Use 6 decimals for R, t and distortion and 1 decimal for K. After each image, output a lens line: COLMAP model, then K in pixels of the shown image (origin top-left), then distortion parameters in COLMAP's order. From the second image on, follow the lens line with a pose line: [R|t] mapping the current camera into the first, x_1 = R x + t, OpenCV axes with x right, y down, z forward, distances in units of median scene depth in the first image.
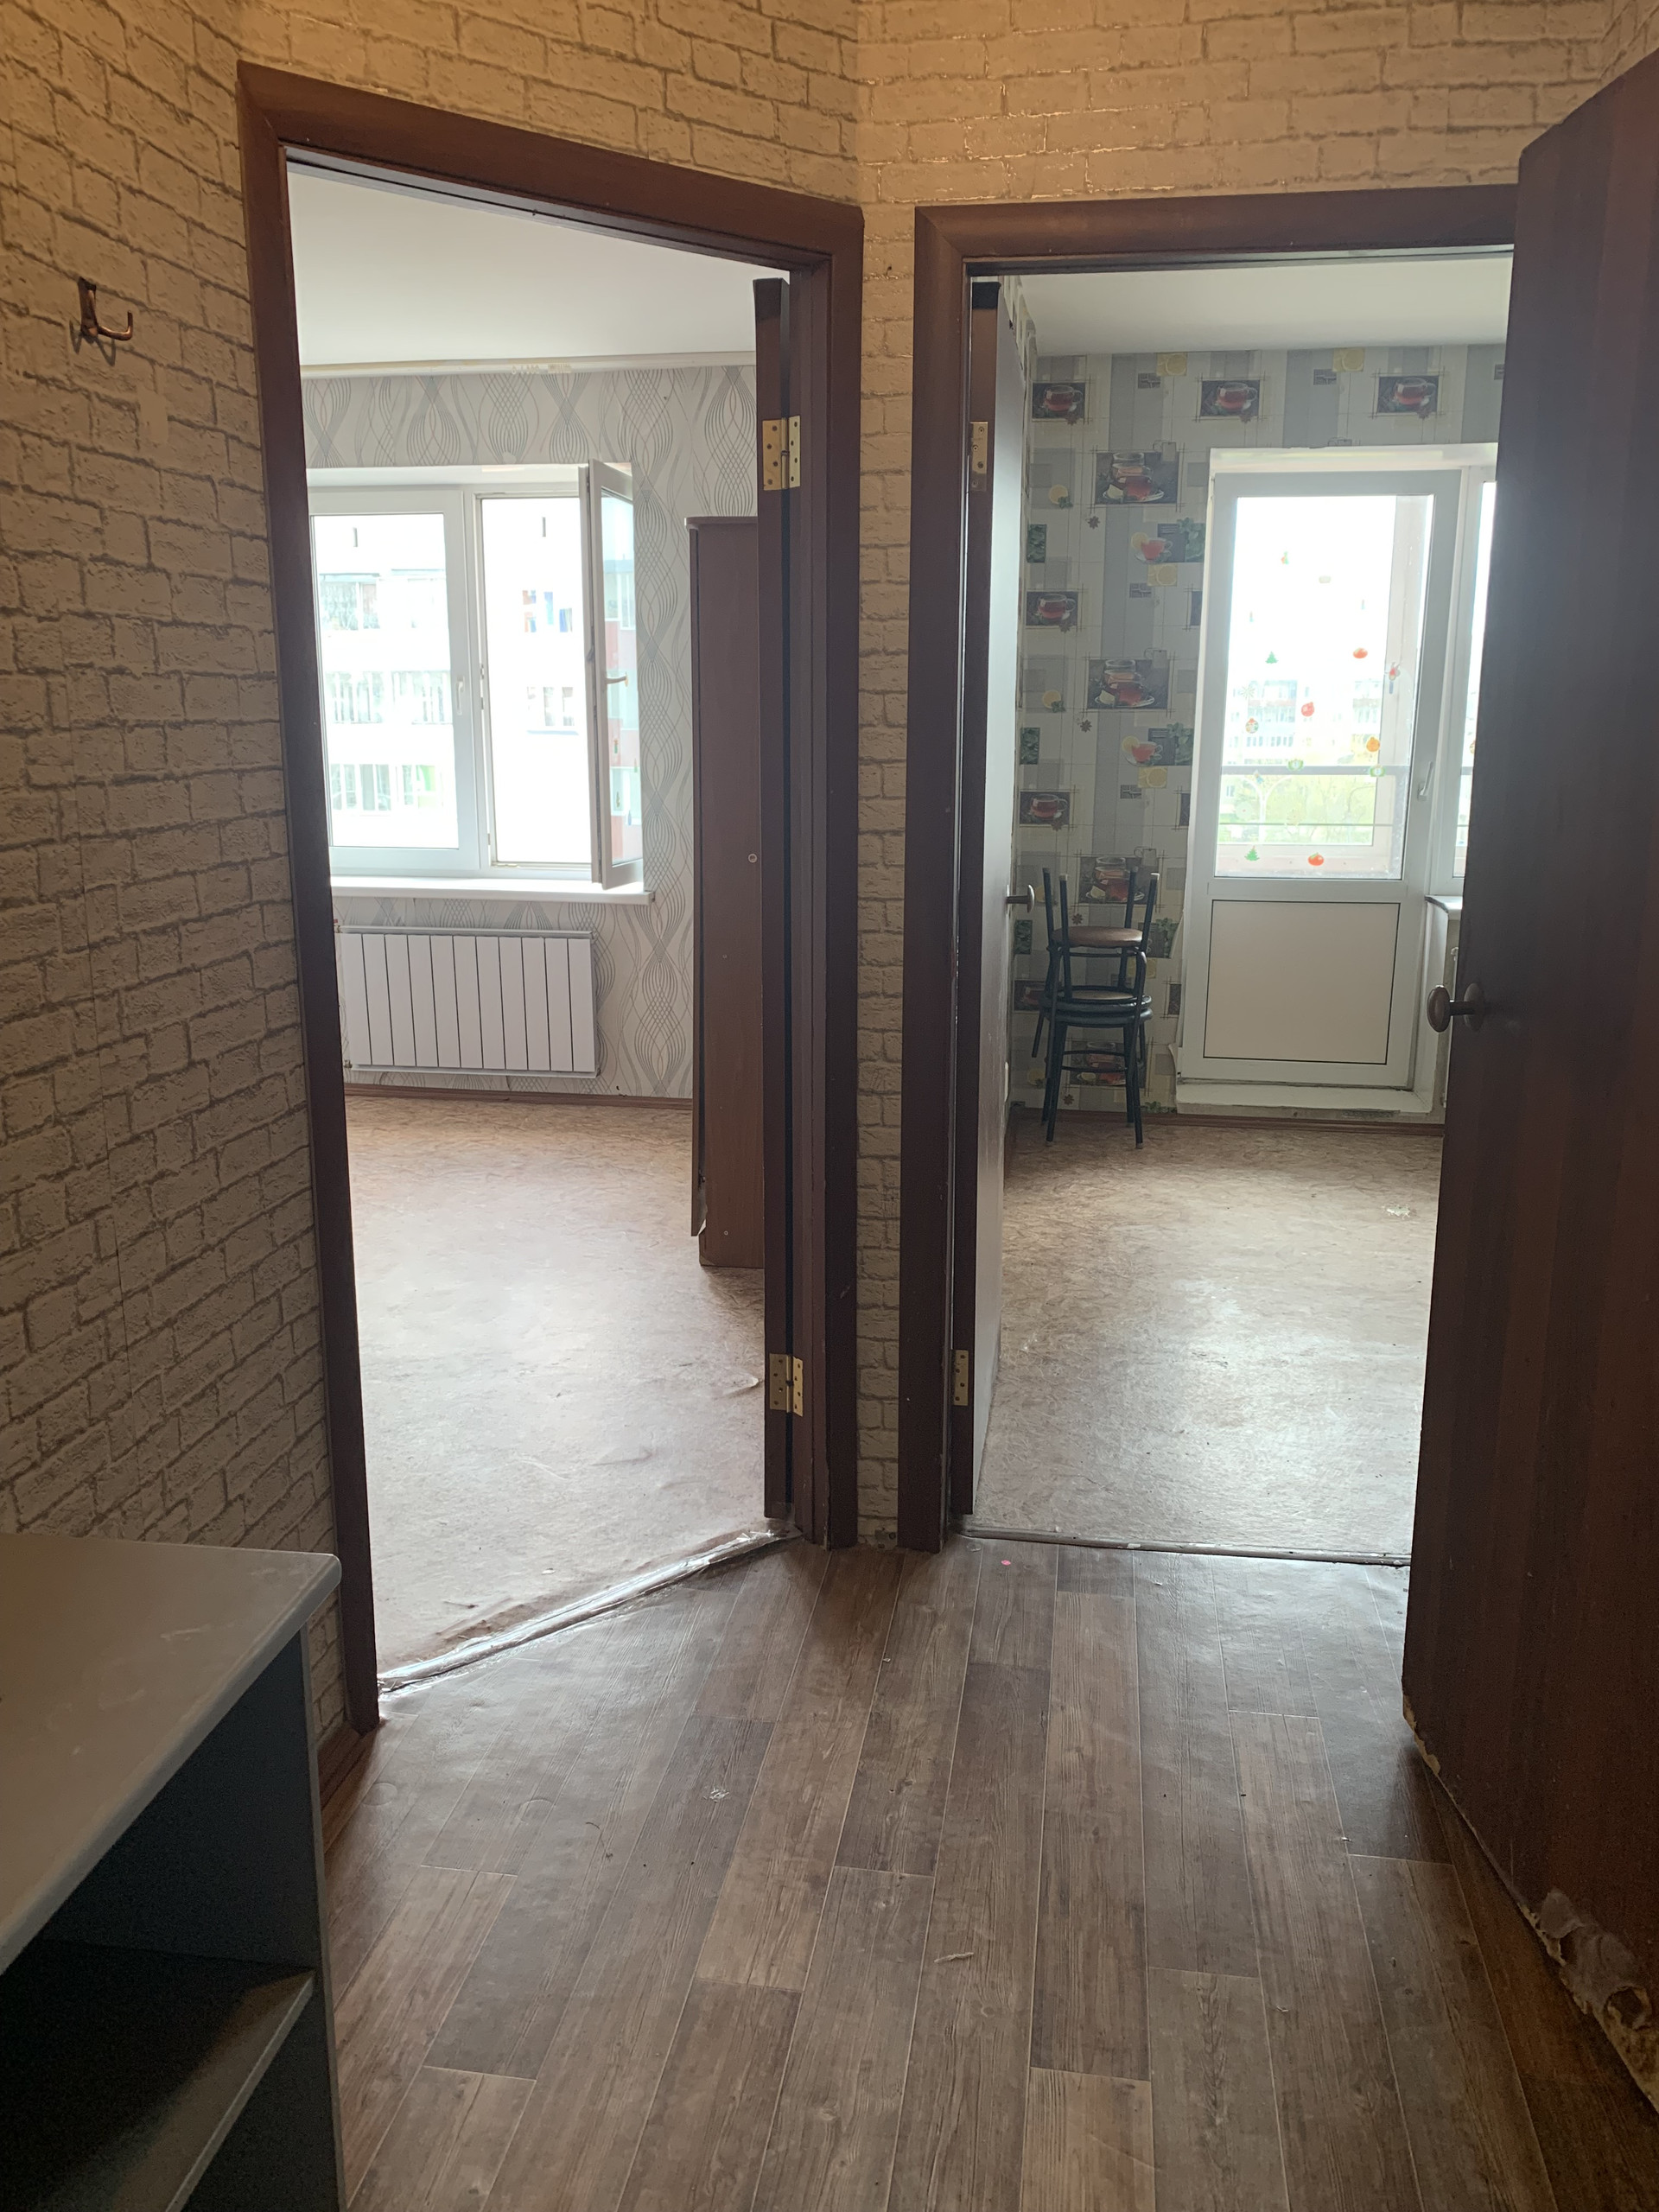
lens RADIAL K [[1701.2, 0, 825.6], [0, 1701.2, 1097.2], [0, 0, 1]] dist [0.027615, -0.033198]
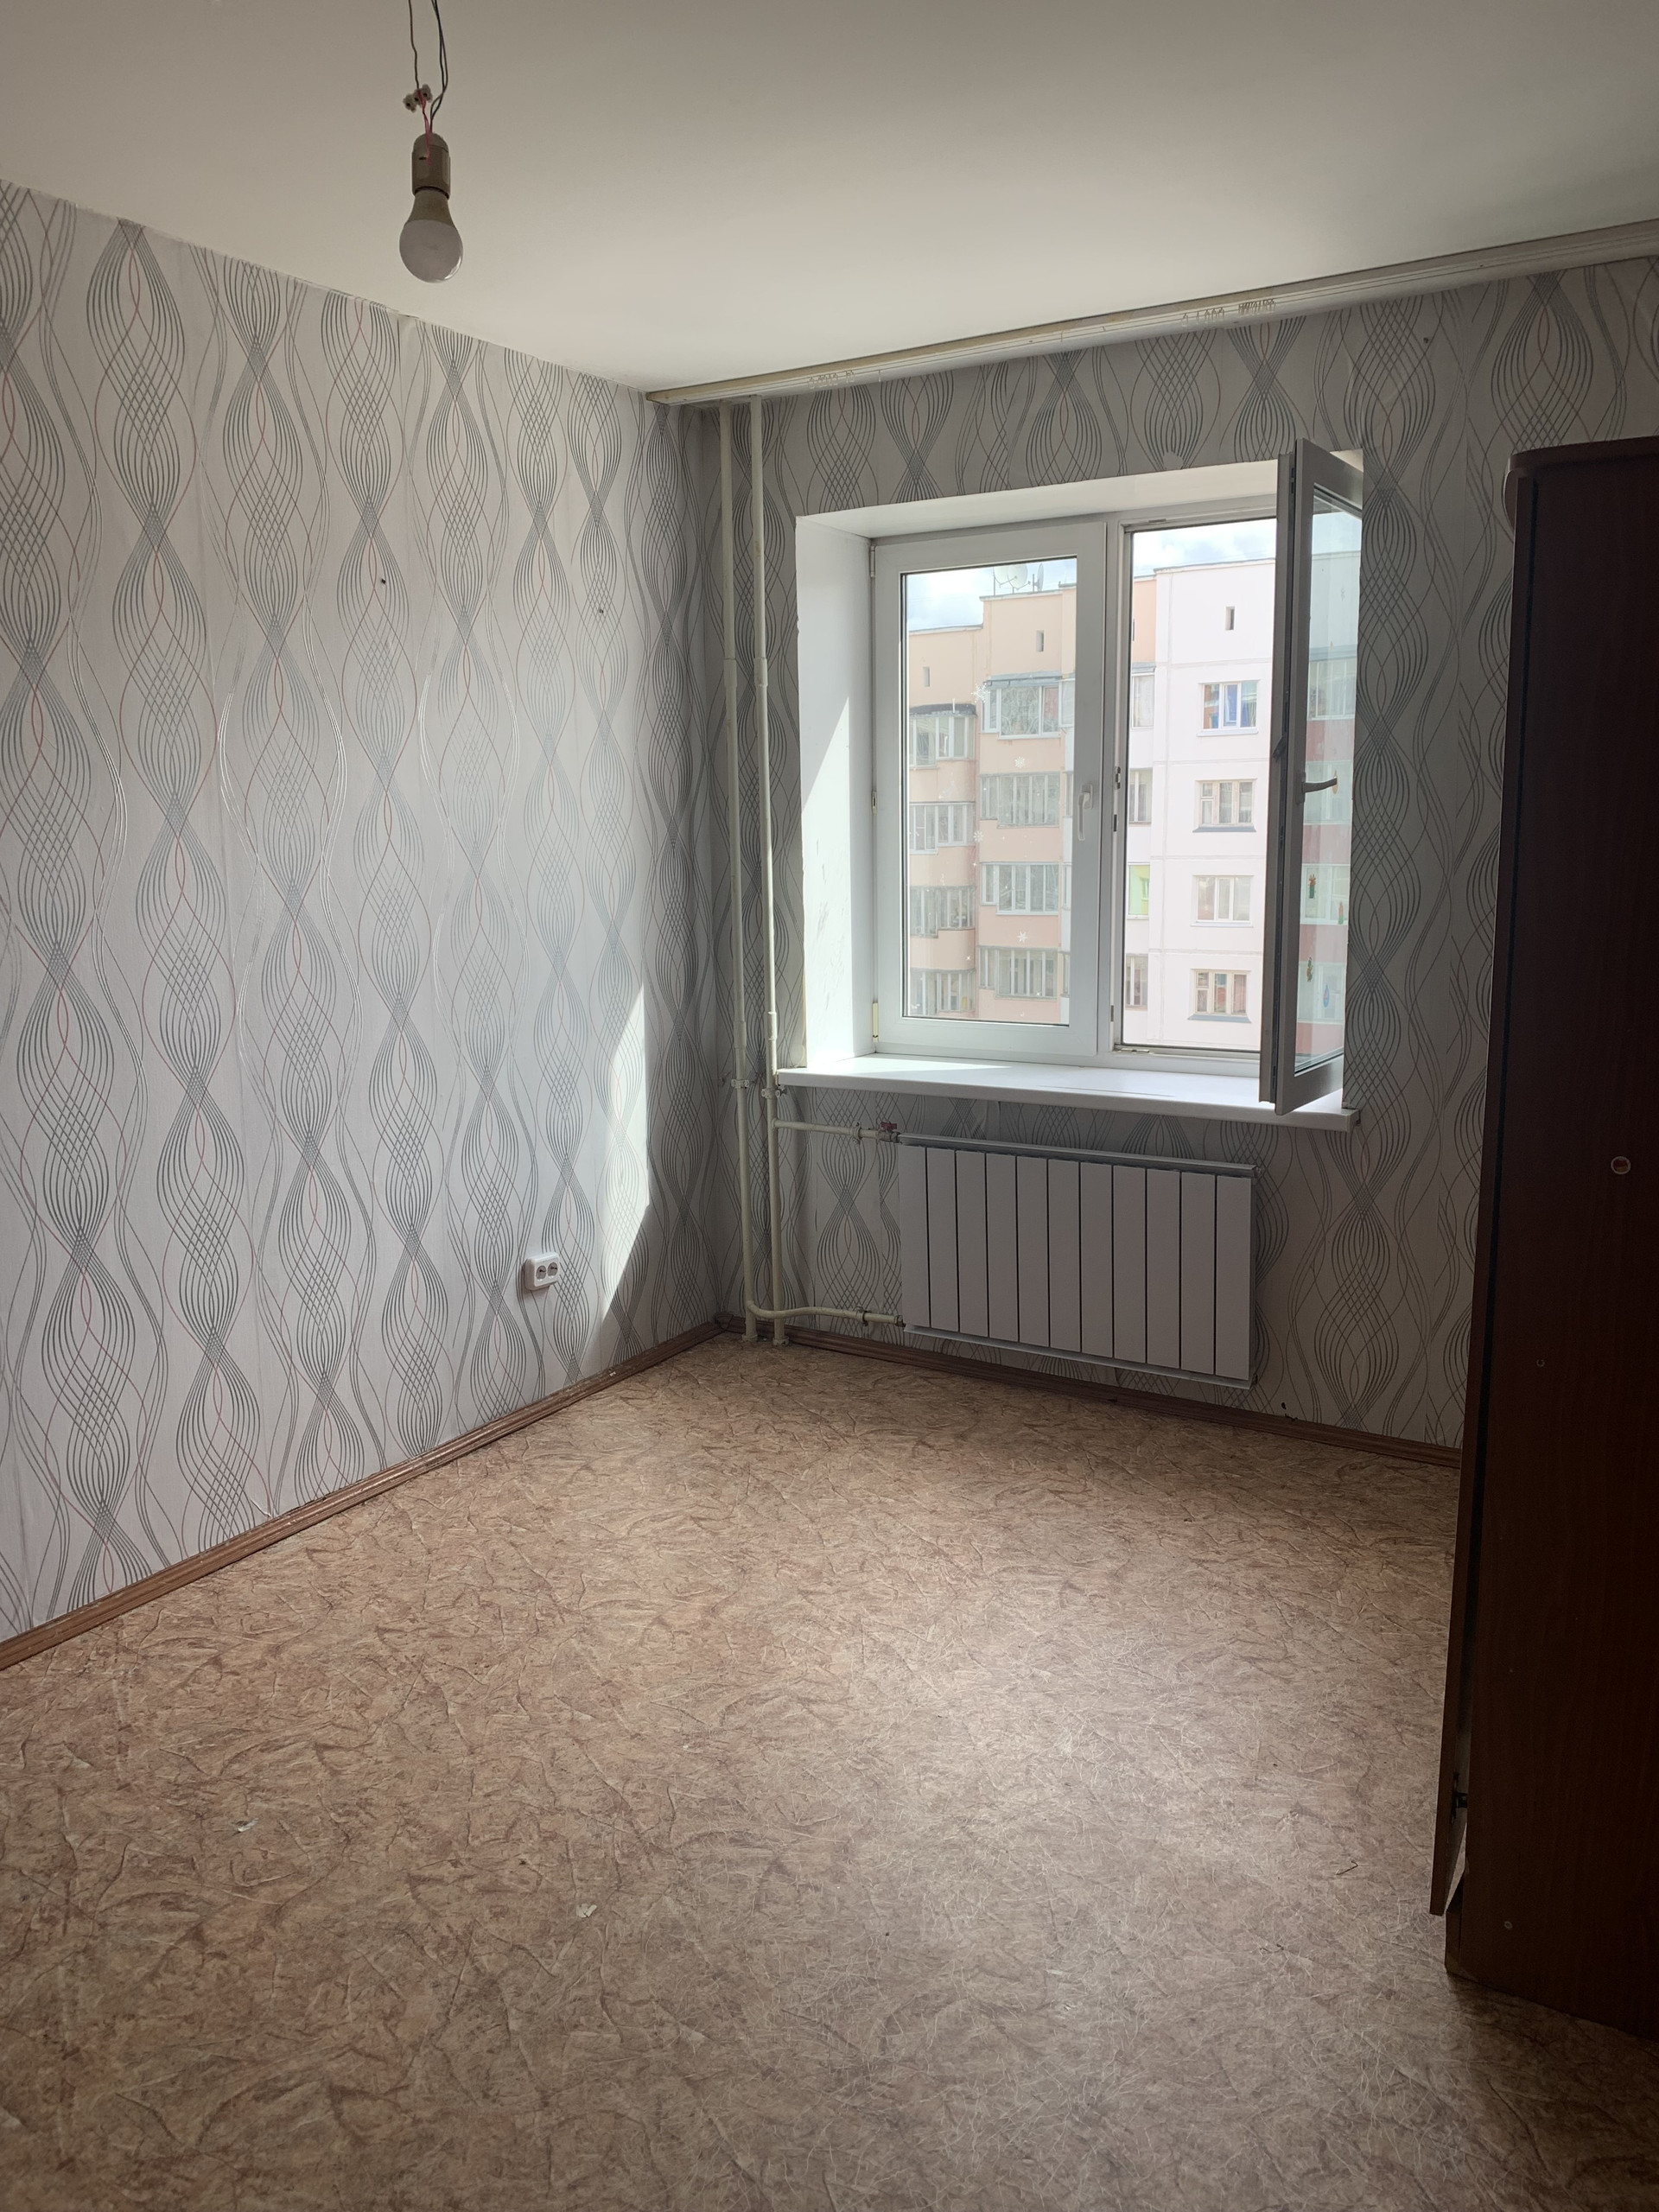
lens RADIAL K [[1701.2, 0, 824.6], [0, 1701.2, 1112.4], [0, 0, 1]] dist [0.027615, -0.033198]
pose [[0.926899, 0.048153, -0.372209, -0.048745], [-0.064997, 0.997345, -0.032833, -0.086120], [0.369640, 0.054625, 0.927568, 0.332973]]
